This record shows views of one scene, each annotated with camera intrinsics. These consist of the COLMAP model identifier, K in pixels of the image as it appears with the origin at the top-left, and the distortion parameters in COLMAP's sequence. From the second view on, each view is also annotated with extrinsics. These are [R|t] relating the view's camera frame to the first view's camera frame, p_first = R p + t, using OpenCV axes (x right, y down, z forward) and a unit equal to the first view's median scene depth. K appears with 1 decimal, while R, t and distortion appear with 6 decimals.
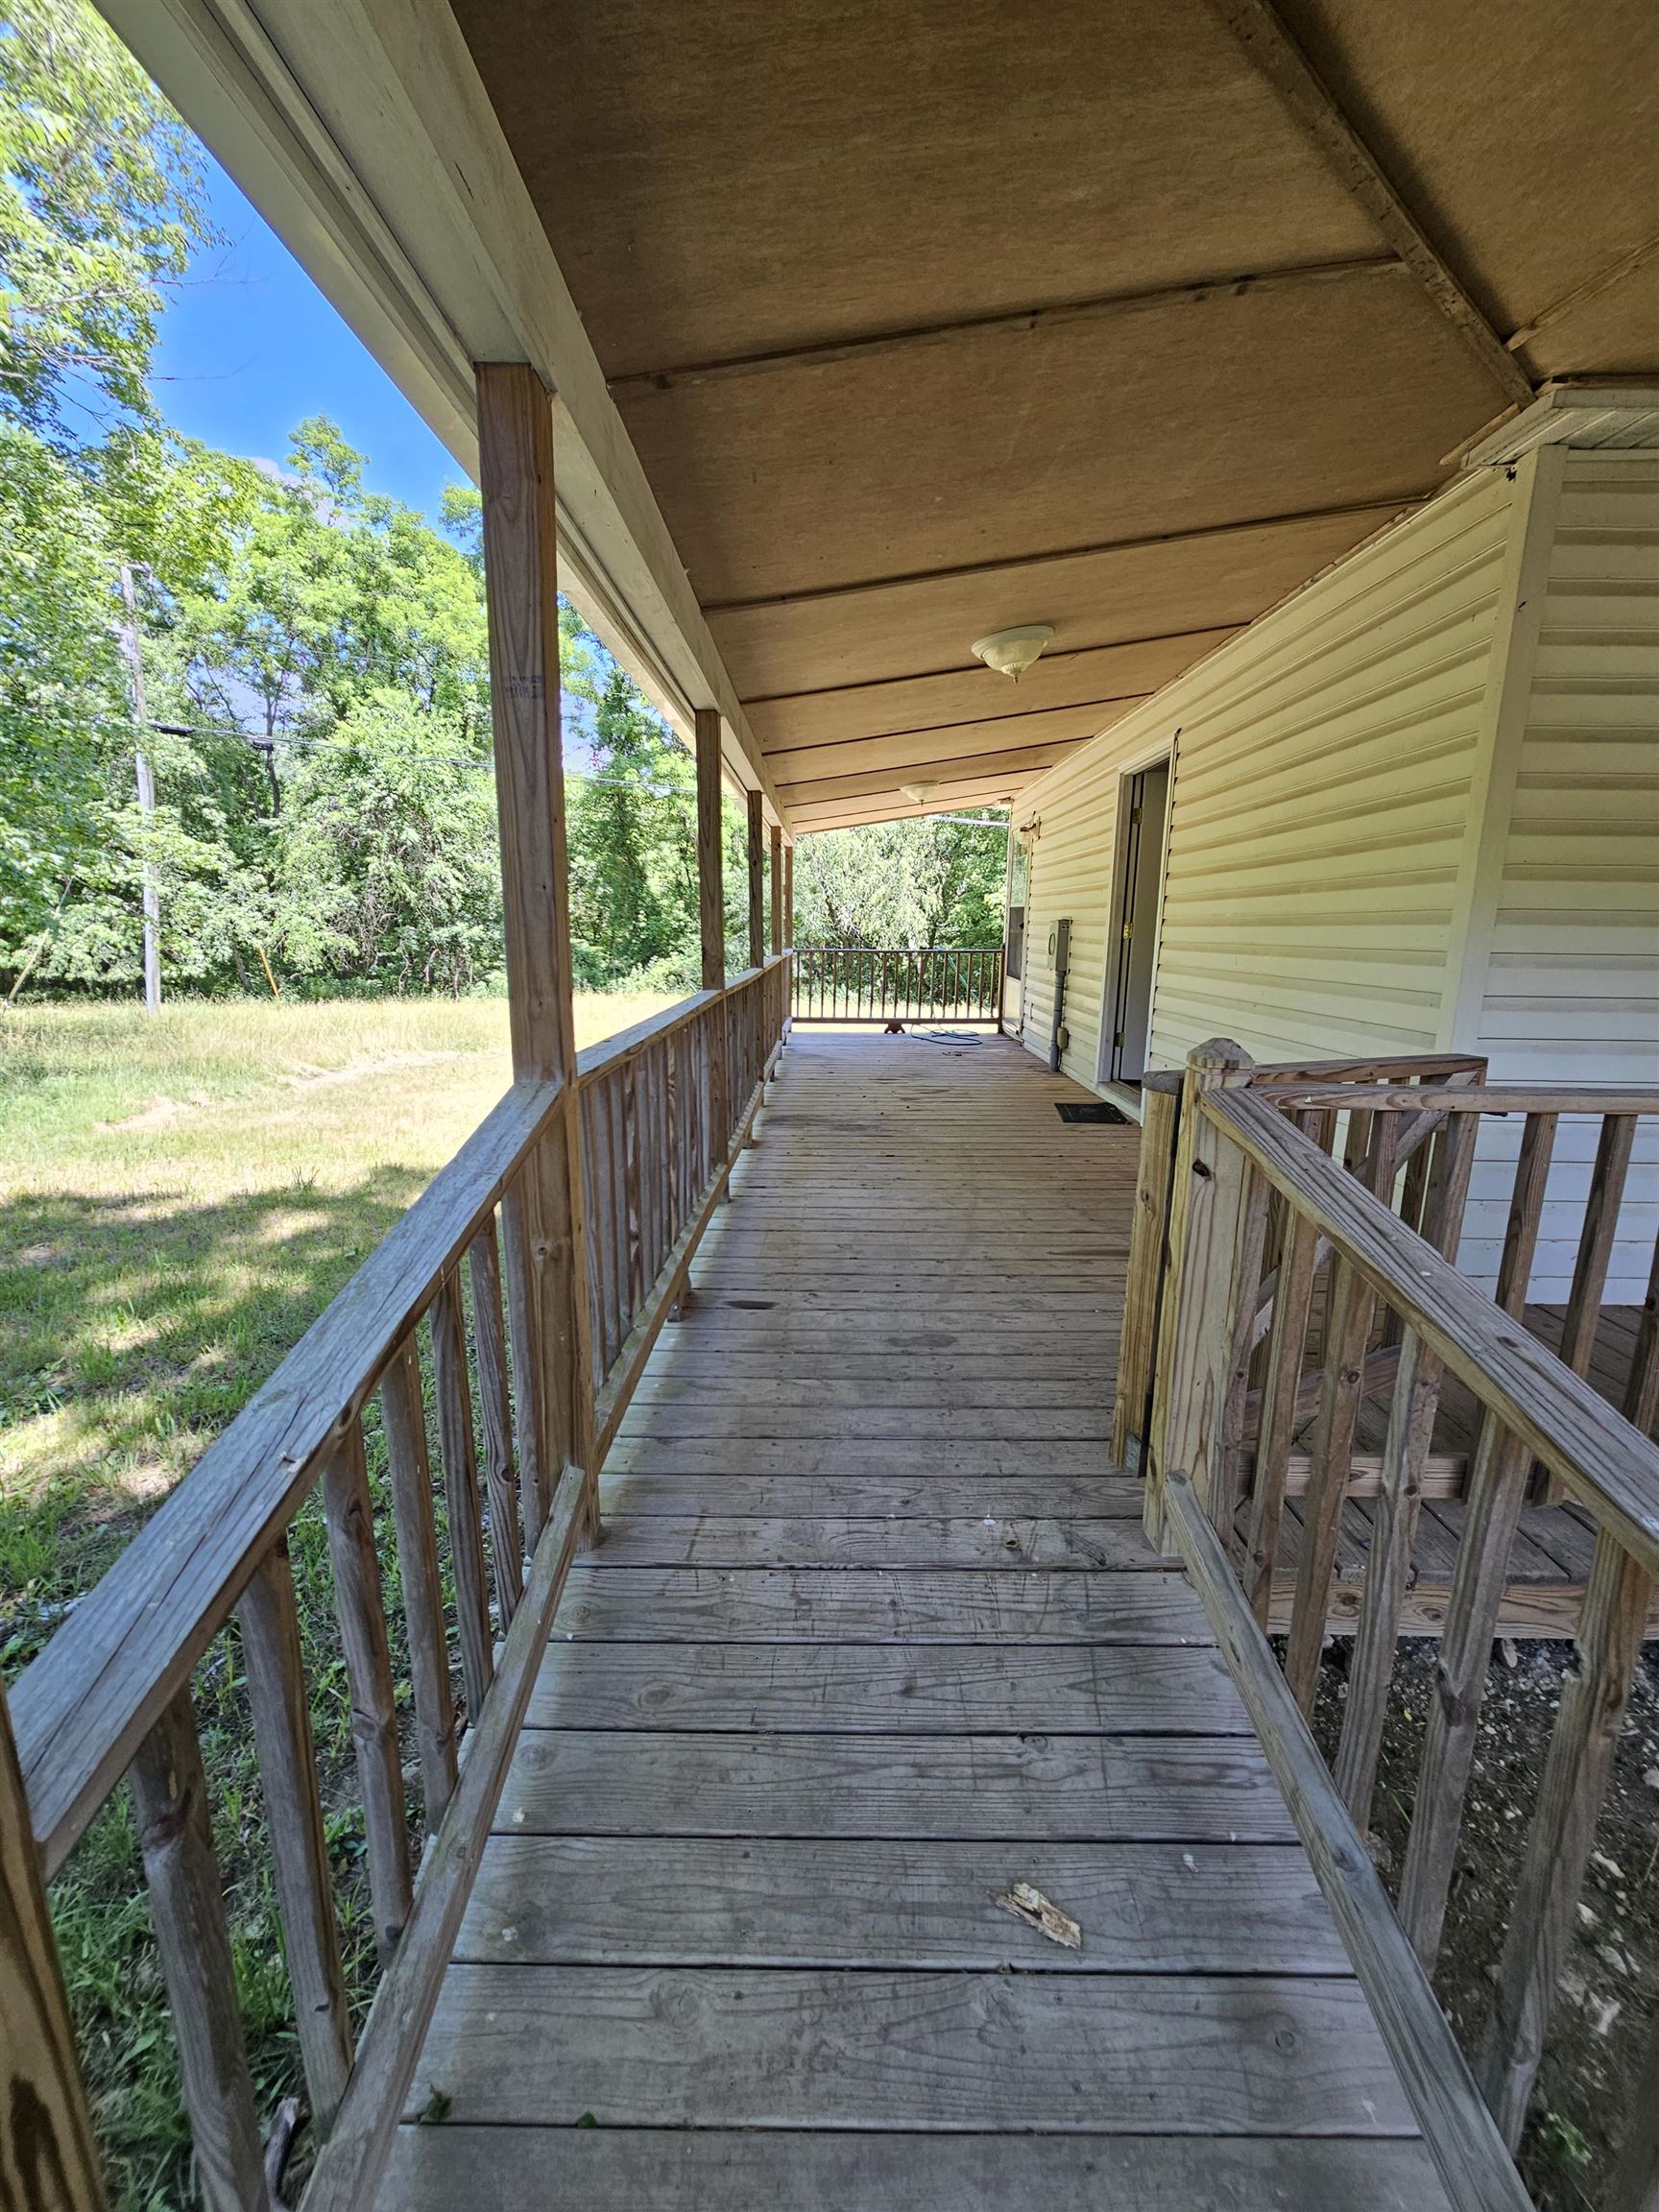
lens RADIAL K [[902.9, 0, 827.1], [0, 902.9, 1121.3], [0, 0, 1]] dist [0.000051, 0.000114]
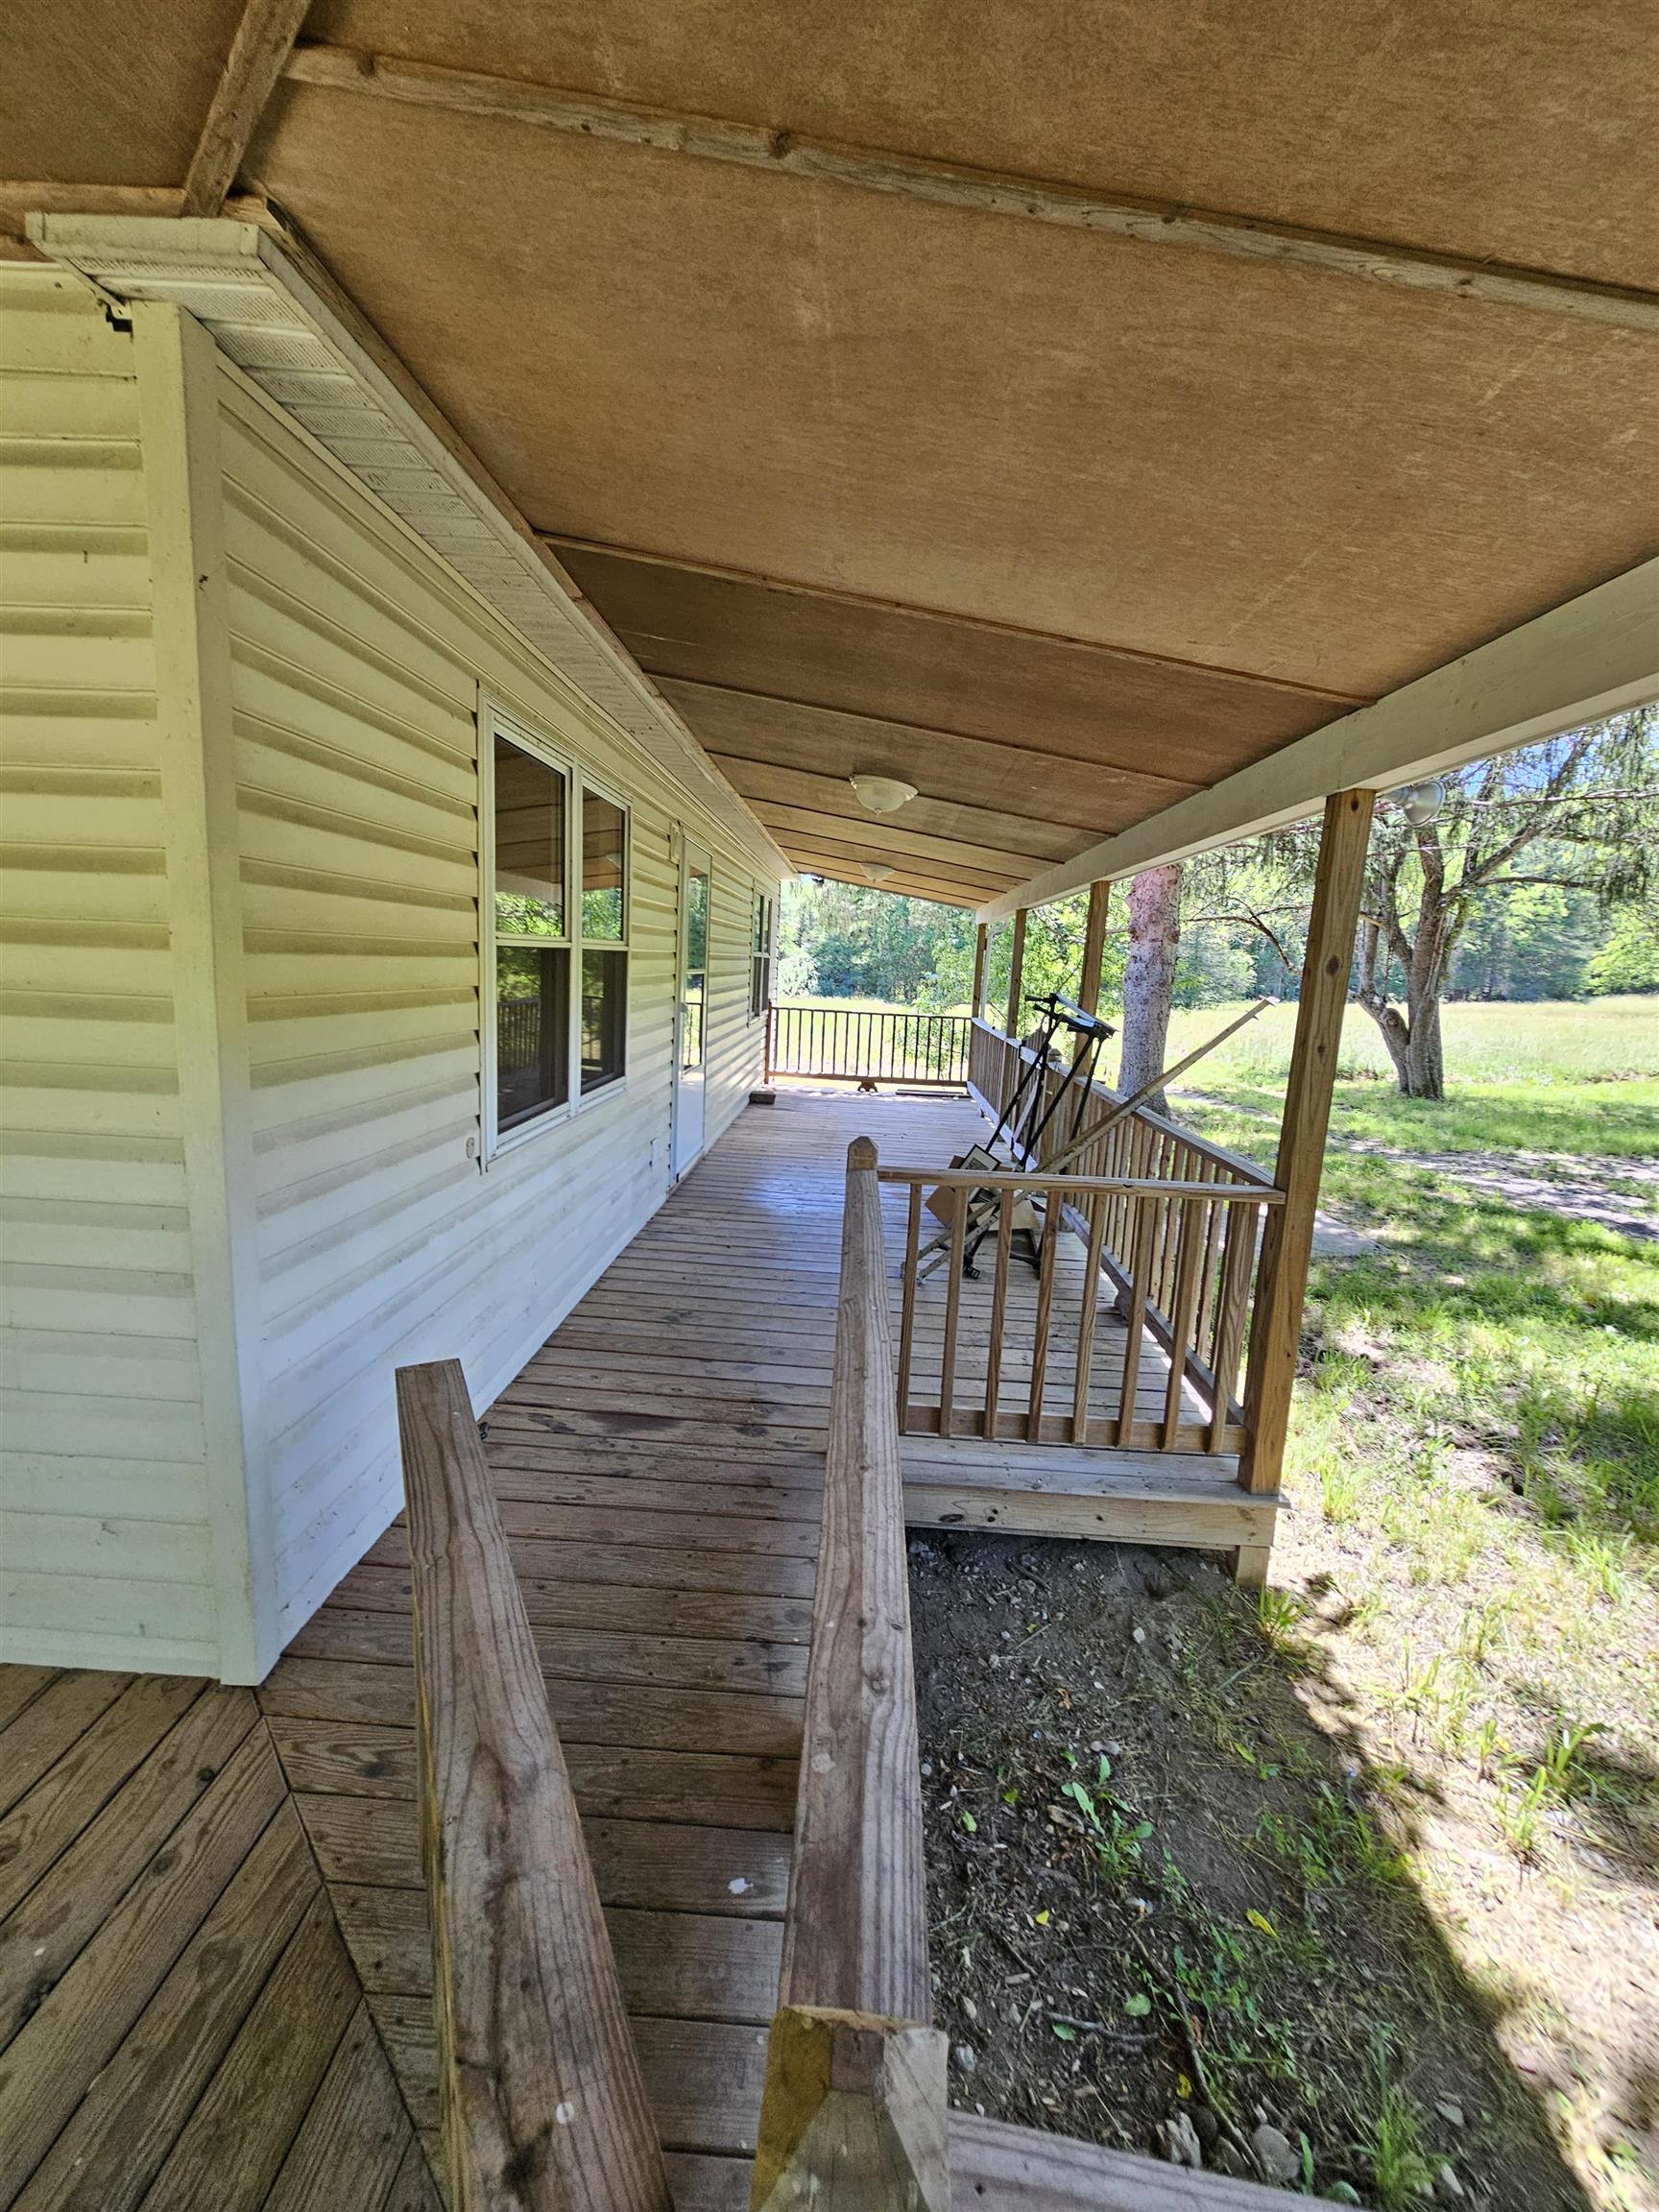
lens RADIAL K [[902.9, 0, 835.0], [0, 902.9, 1105.1], [0, 0, 1]] dist [0.000051, 0.000114]
pose [[0.034129, -0.157669, 0.986902, 0.145629], [0.158664, 0.975809, 0.150410, -0.259362], [-0.986743, 0.151453, 0.058320, 0.611982]]
